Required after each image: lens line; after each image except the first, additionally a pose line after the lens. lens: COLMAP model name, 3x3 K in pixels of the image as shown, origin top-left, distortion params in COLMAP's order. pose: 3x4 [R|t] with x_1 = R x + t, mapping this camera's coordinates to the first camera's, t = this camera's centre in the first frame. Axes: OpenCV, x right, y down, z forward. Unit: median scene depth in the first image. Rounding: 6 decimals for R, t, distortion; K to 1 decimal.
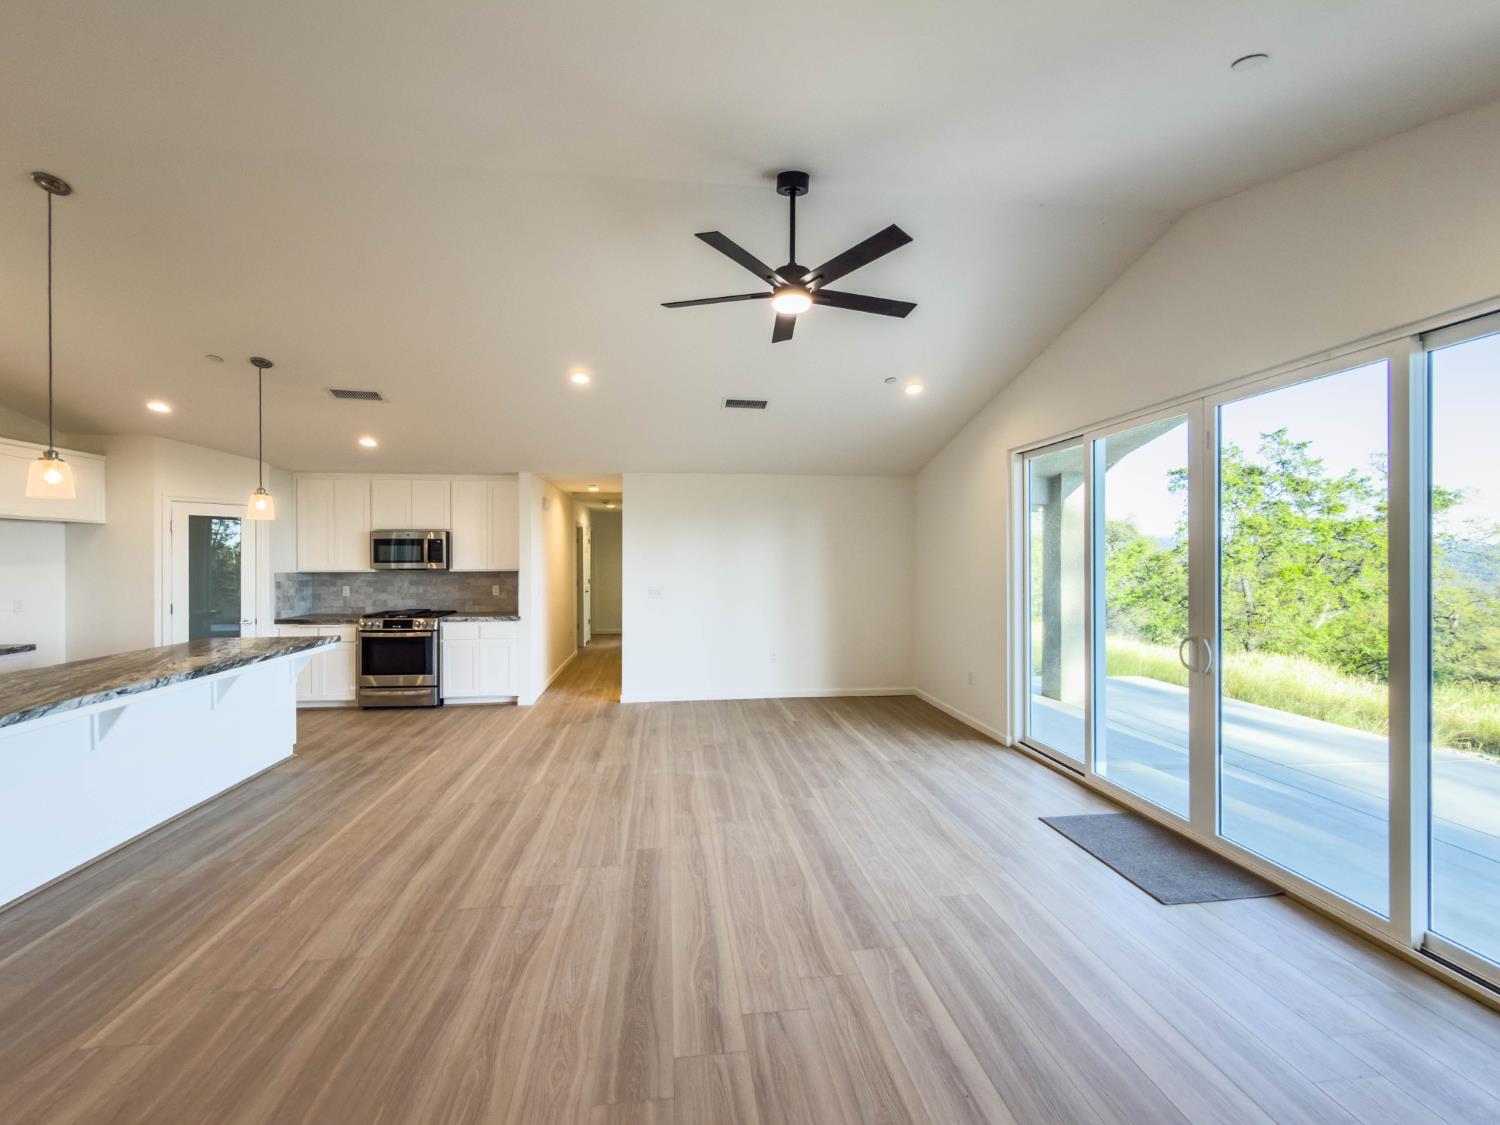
lens RADIAL K [[630.1, 0, 750.7], [0, 630.1, 558.7], [0, 0, 1]] dist [-0.014112, 0.002569]
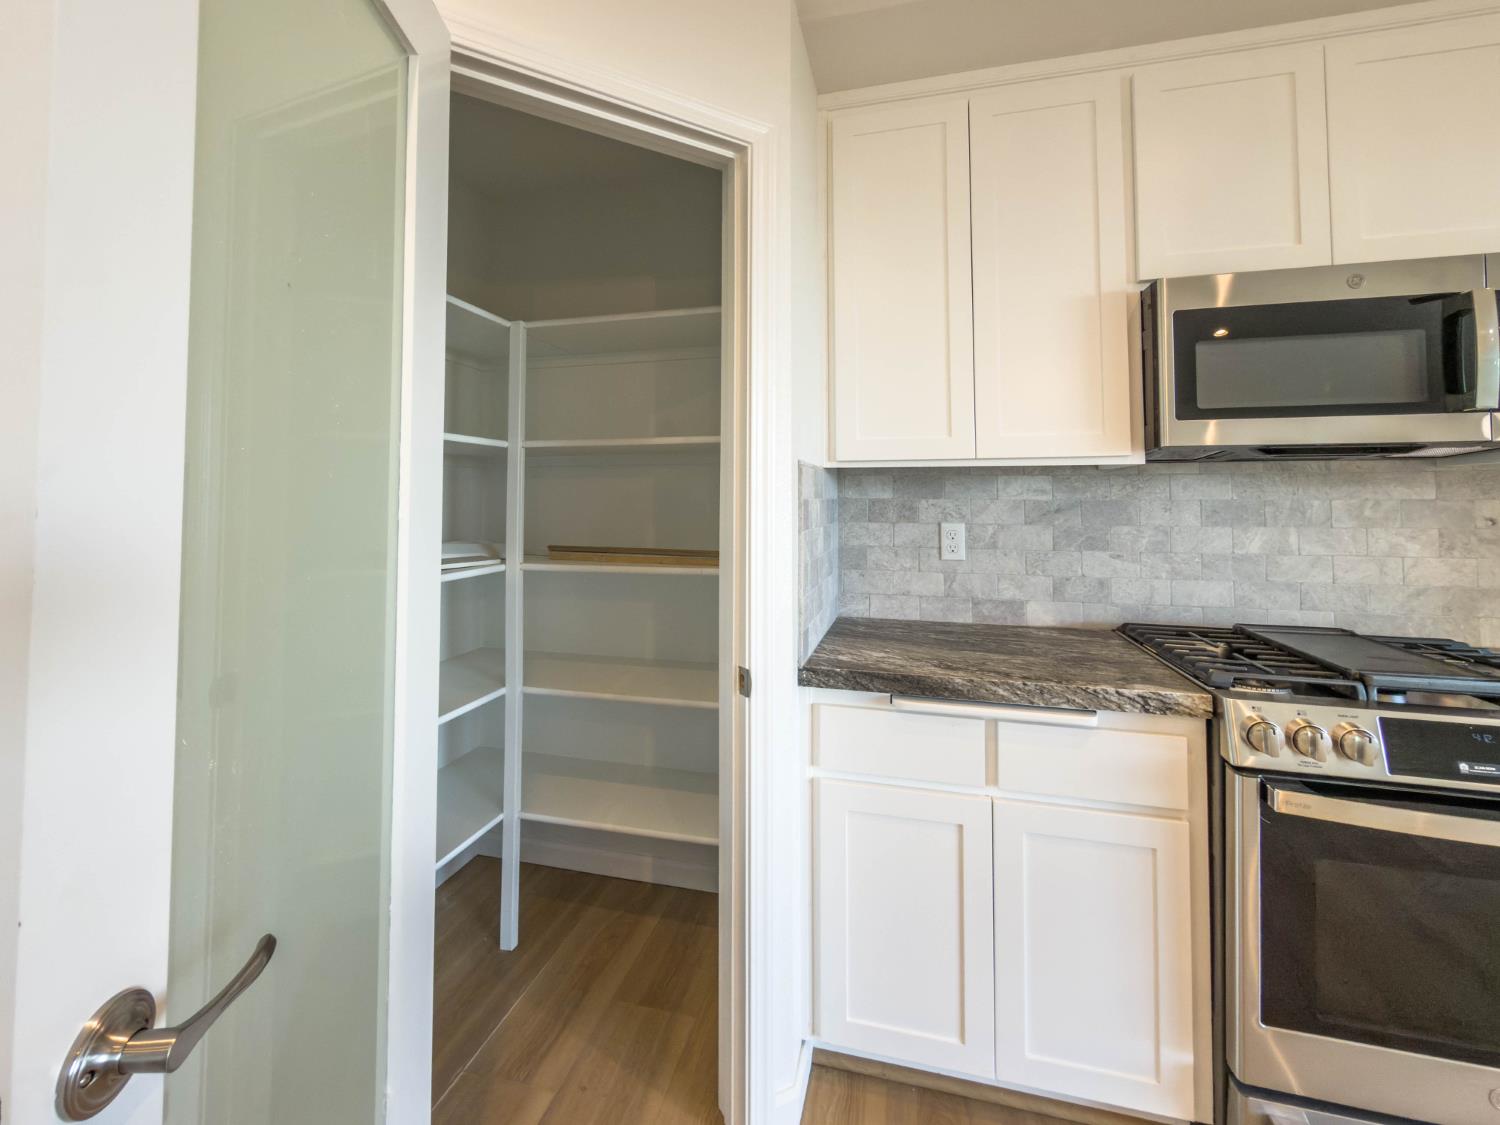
lens RADIAL K [[630.1, 0, 725.5], [0, 630.1, 483.3], [0, 0, 1]] dist [-0.014112, 0.002569]
pose [[0.918260, -0.006609, -0.395922, -0.879388], [-0.004671, 0.999610, -0.027520, 0.048364], [0.395950, 0.027120, 0.917872, 0.985231]]
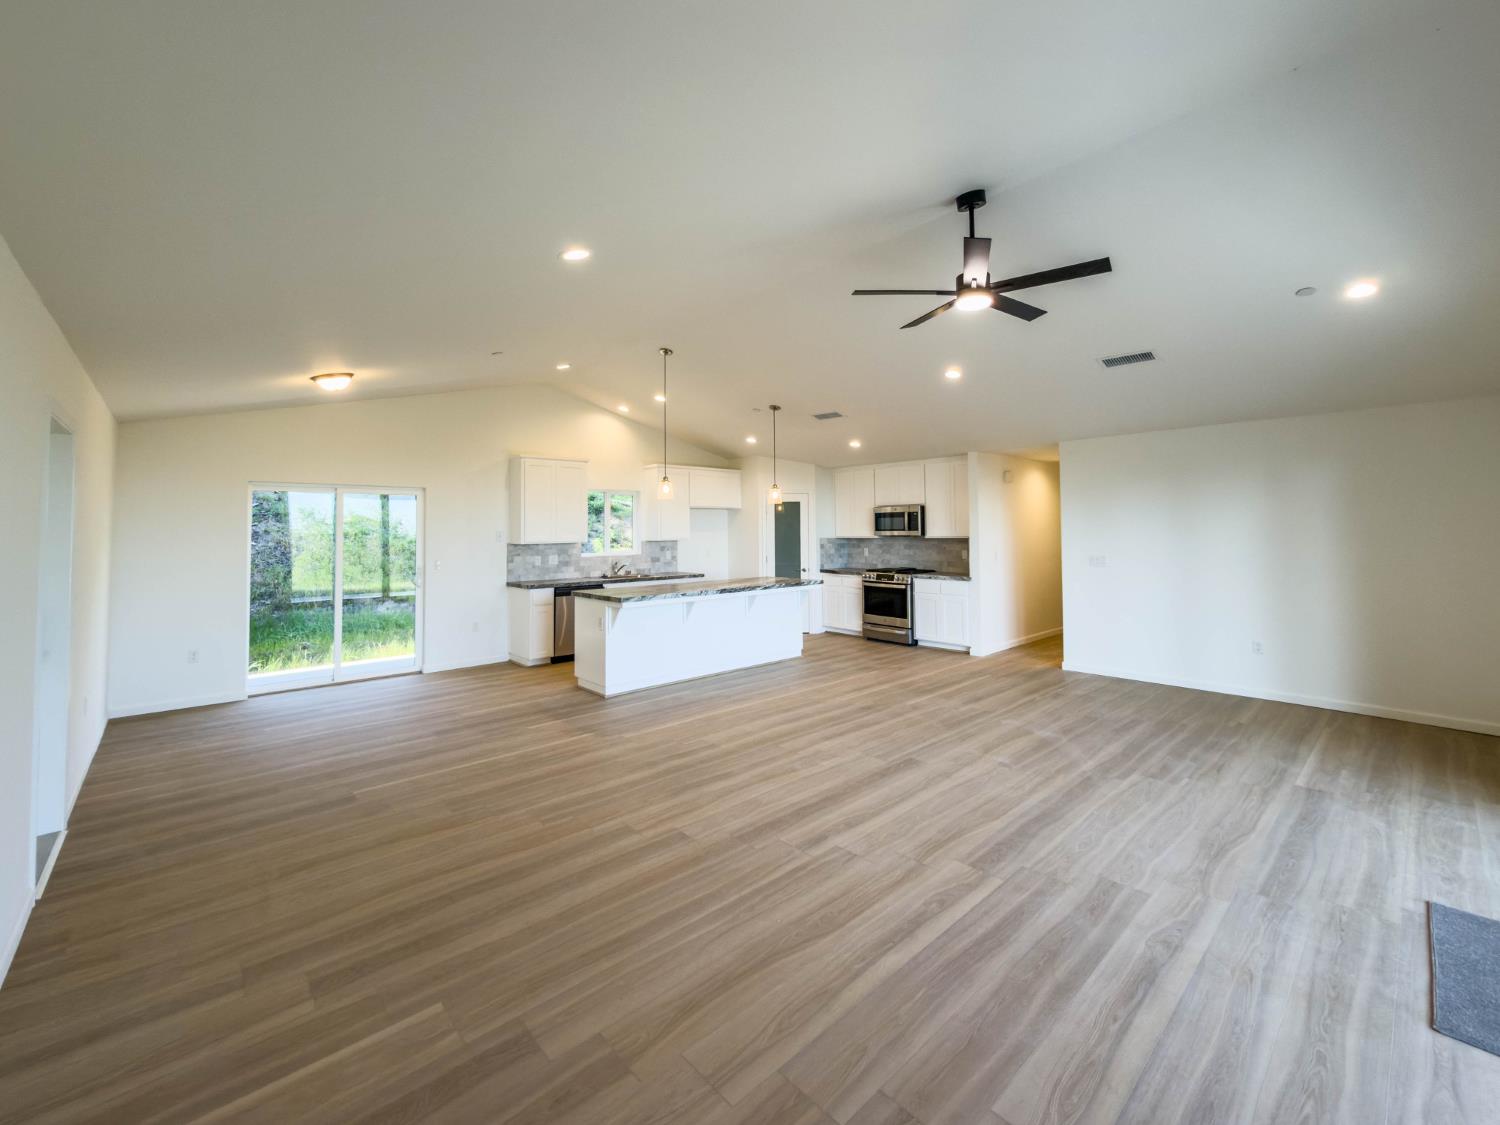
lens RADIAL K [[630.1, 0, 733.5], [0, 630.1, 505.0], [0, 0, 1]] dist [-0.014112, 0.002569]
pose [[0.552145, -0.037654, -0.832897, 0.477099], [0.006949, 0.999153, -0.040563, 0.004762], [0.833719, 0.016609, 0.551939, 0.000765]]
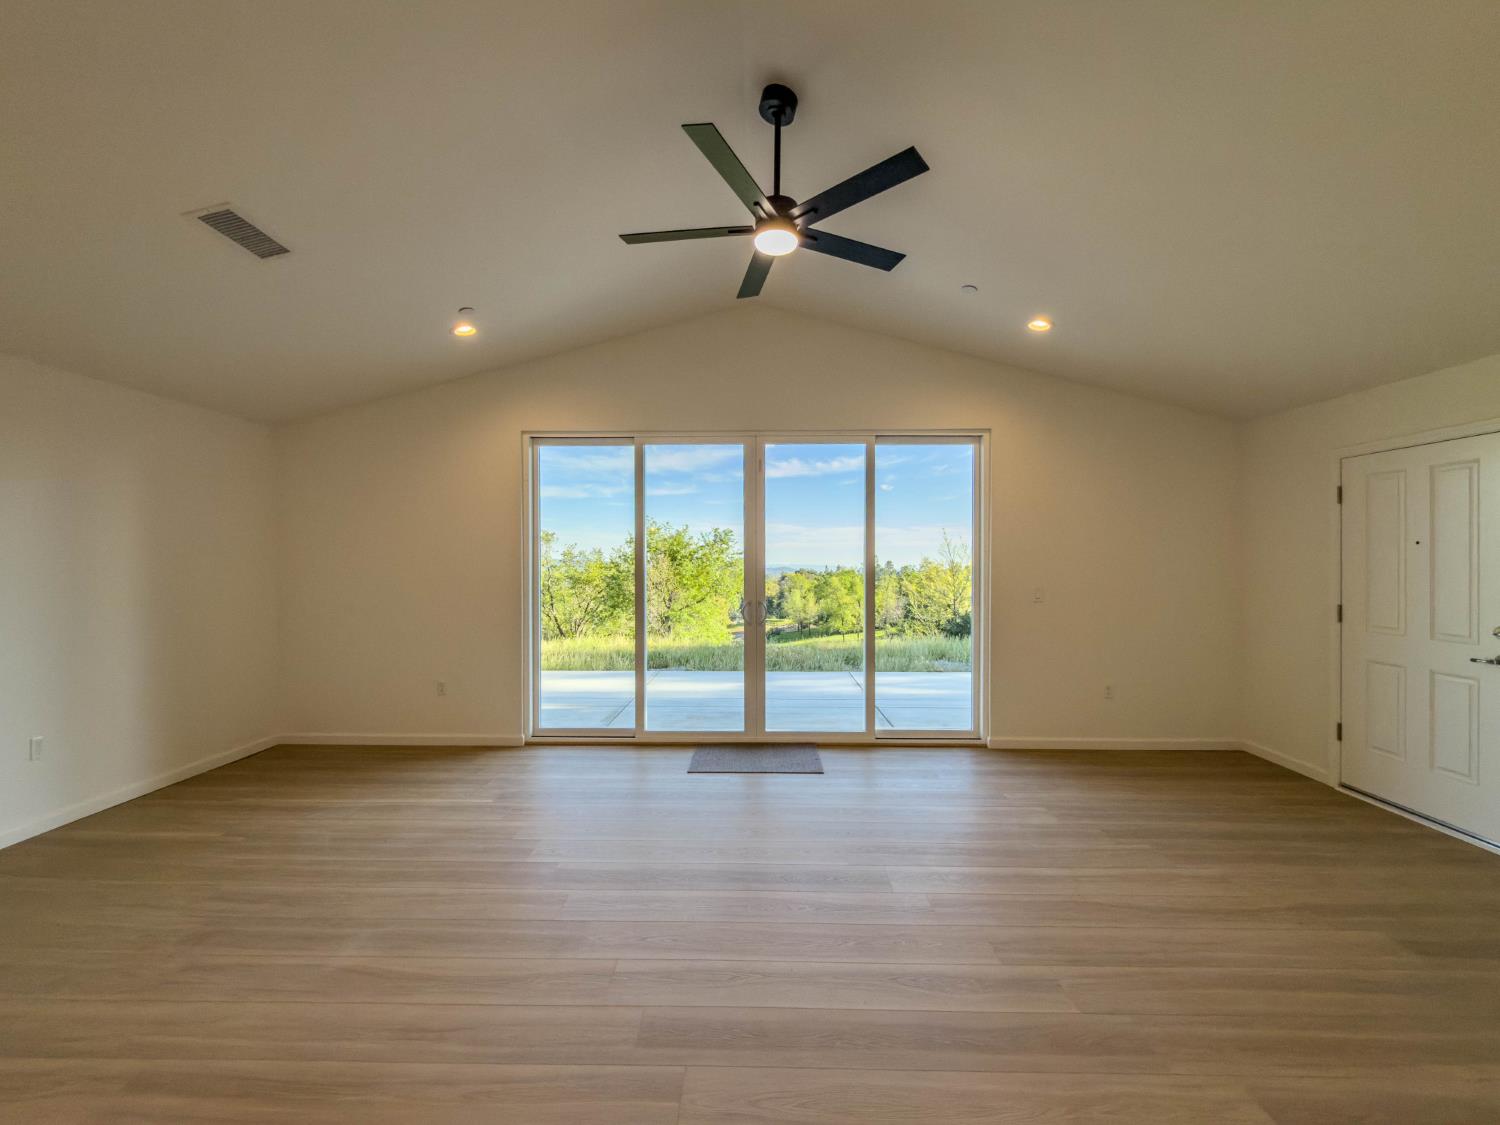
lens RADIAL K [[630.1, 0, 730.3], [0, 630.1, 549.7], [0, 0, 1]] dist [-0.014112, 0.002569]
pose [[0.157583, -0.000692, 0.987505, -0.497194], [0.011857, 0.999929, -0.001191, 0.011412], [-0.987435, 0.011896, 0.157580, 0.565752]]
